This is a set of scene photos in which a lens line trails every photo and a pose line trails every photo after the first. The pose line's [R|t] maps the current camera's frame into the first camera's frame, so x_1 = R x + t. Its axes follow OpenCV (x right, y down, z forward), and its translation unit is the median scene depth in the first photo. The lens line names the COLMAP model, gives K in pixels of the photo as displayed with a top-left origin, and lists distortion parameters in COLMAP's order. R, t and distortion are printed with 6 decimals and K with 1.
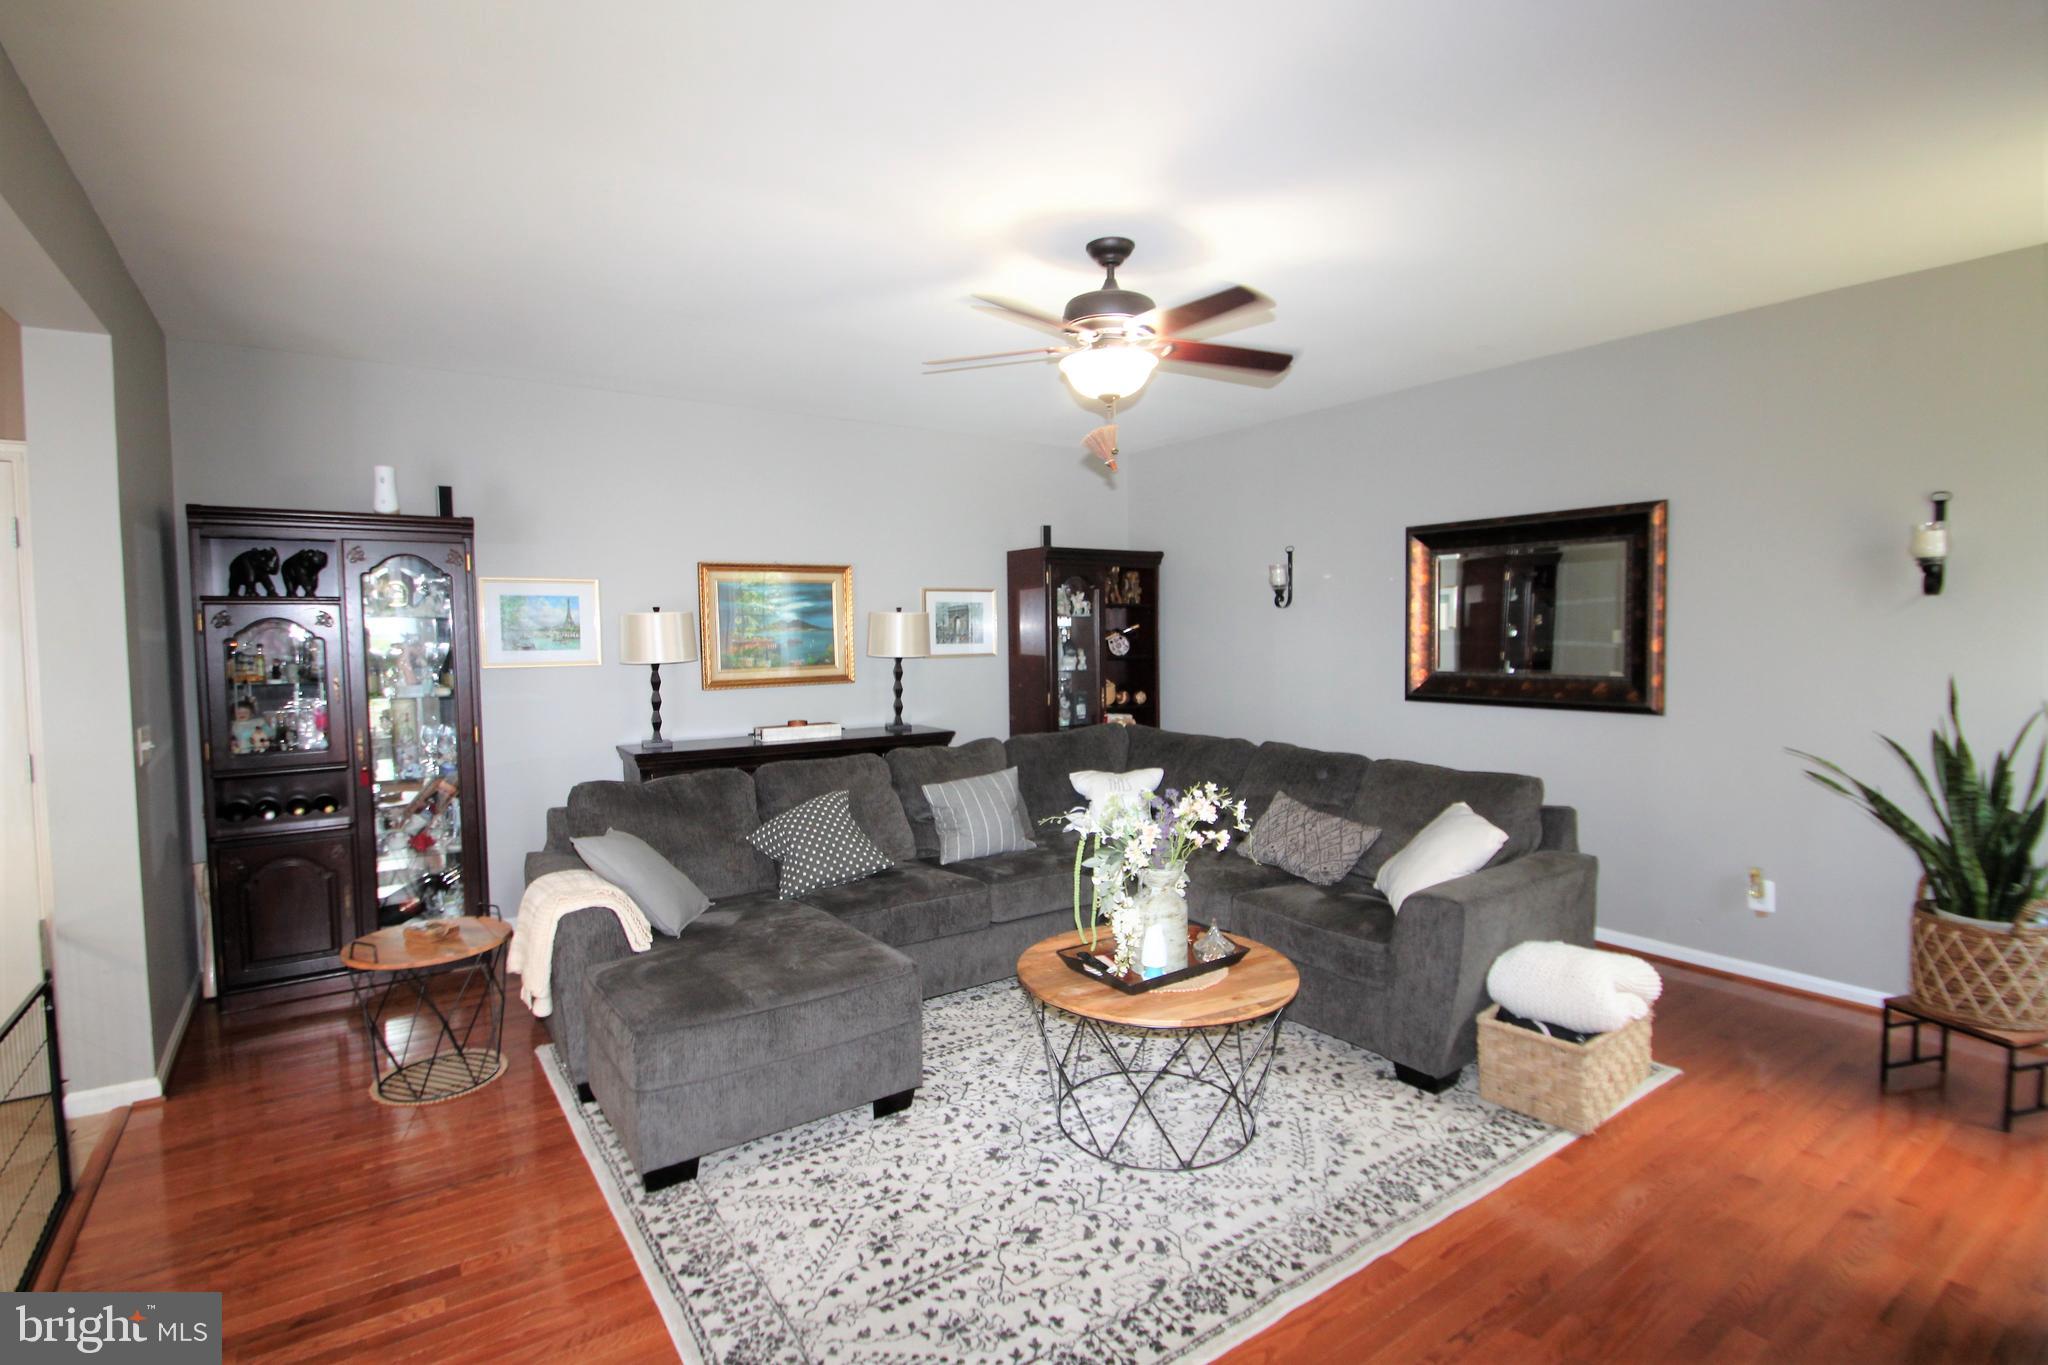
lens RADIAL K [[1000.8, 0, 1036.3], [0, 1000.8, 681.0], [0, 0, 1]] dist [0.003805, -0.000933]
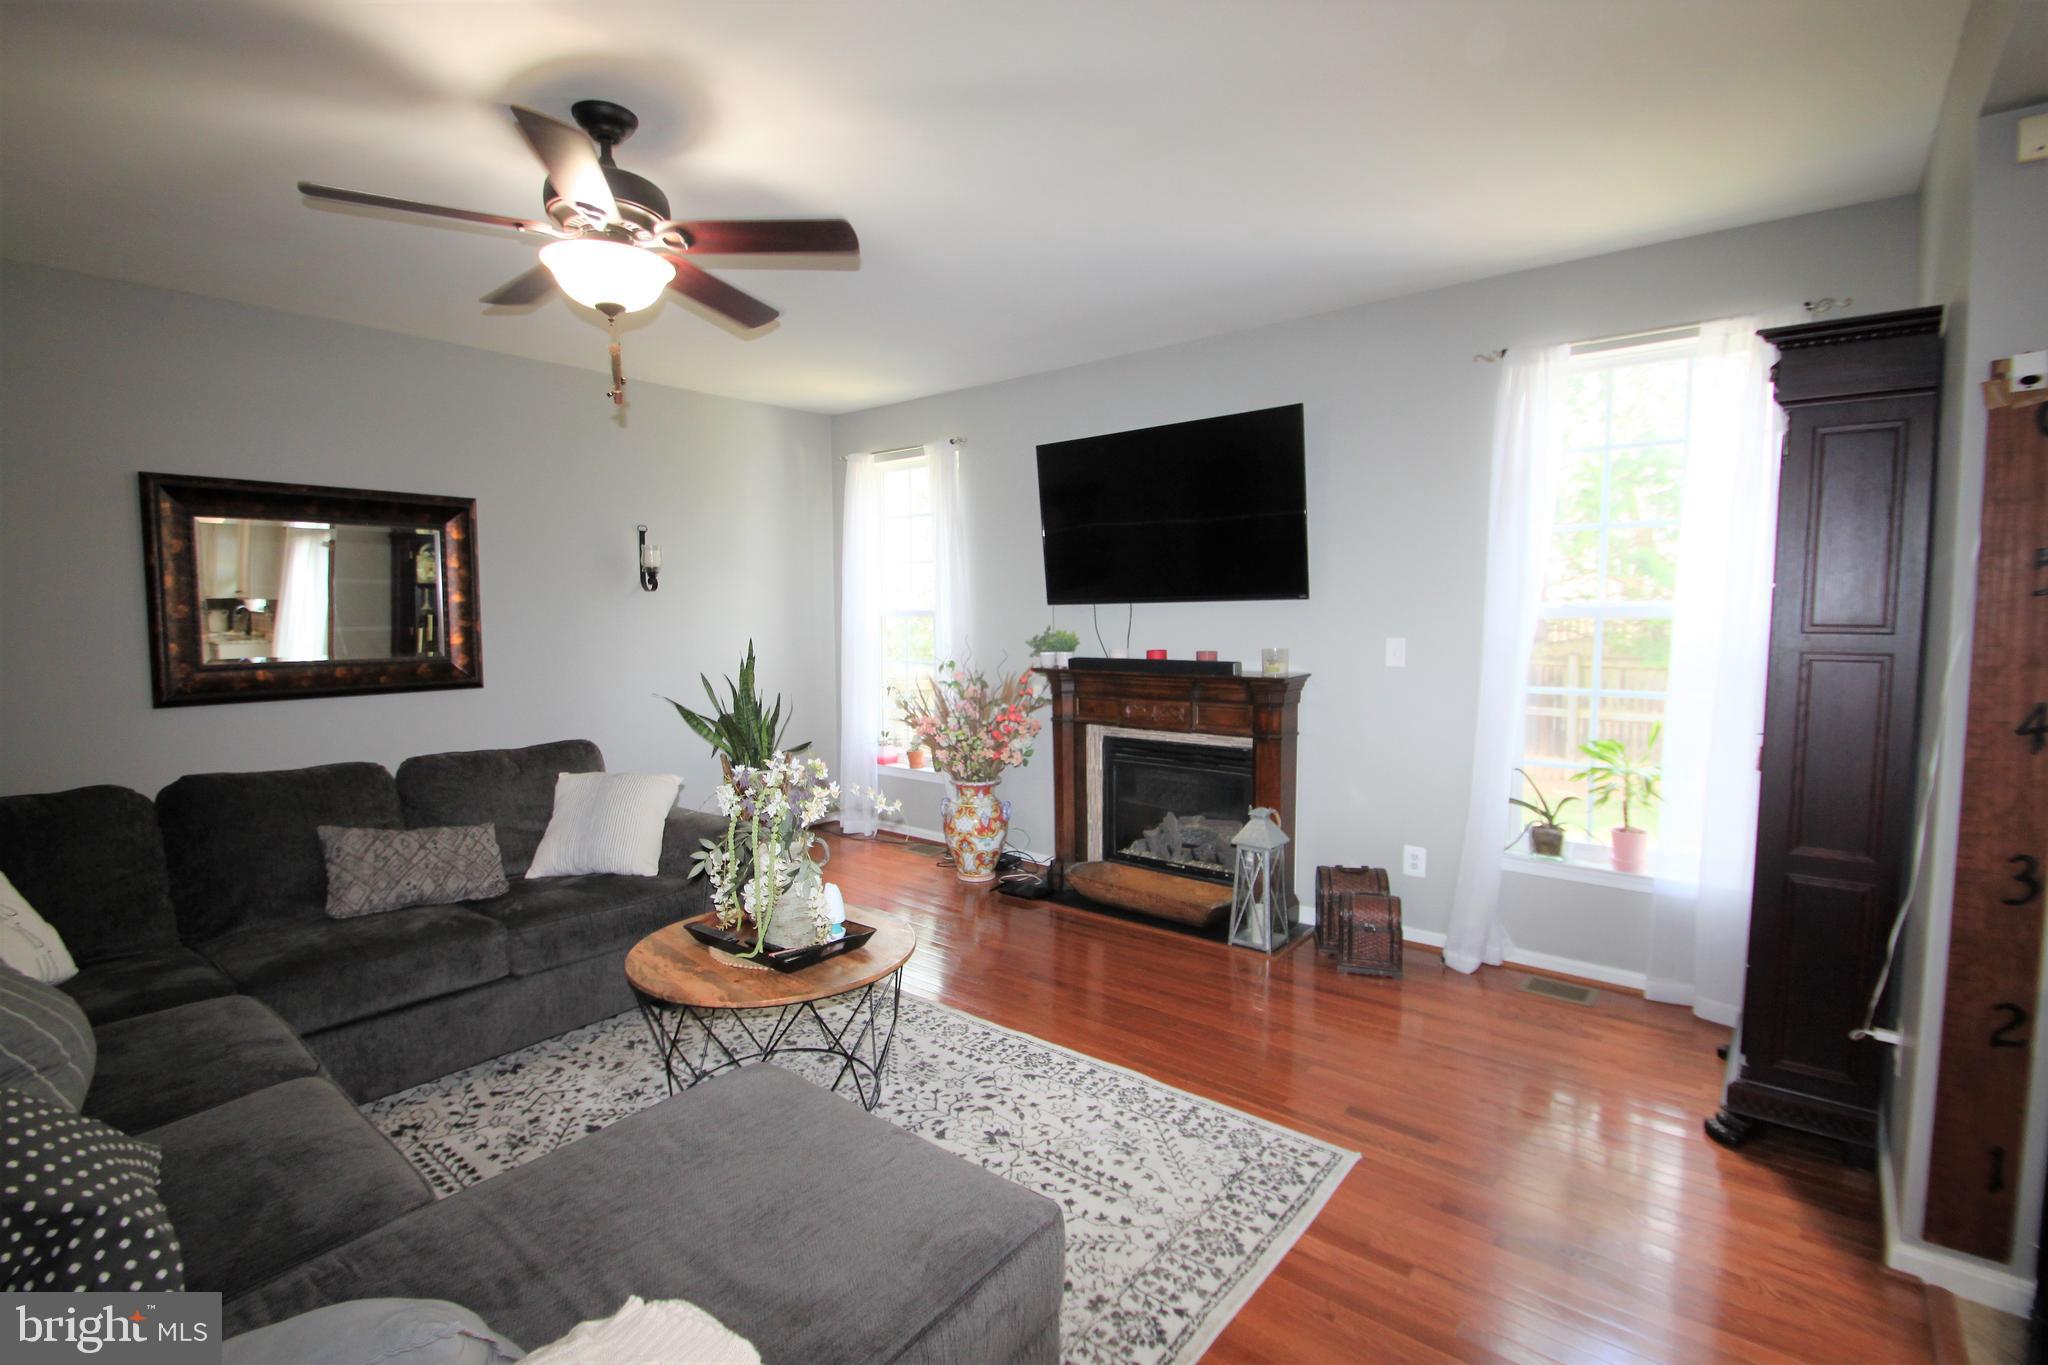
lens RADIAL K [[937.9, 0, 1025.2], [0, 937.9, 680.8], [0, 0, 1]] dist [-0.005095, -0.000274]
pose [[-0.275299, -0.055719, 0.959743, -1.015121], [0.060473, 0.995338, 0.075132, -0.029167], [-0.959455, 0.078722, -0.270646, 1.241787]]
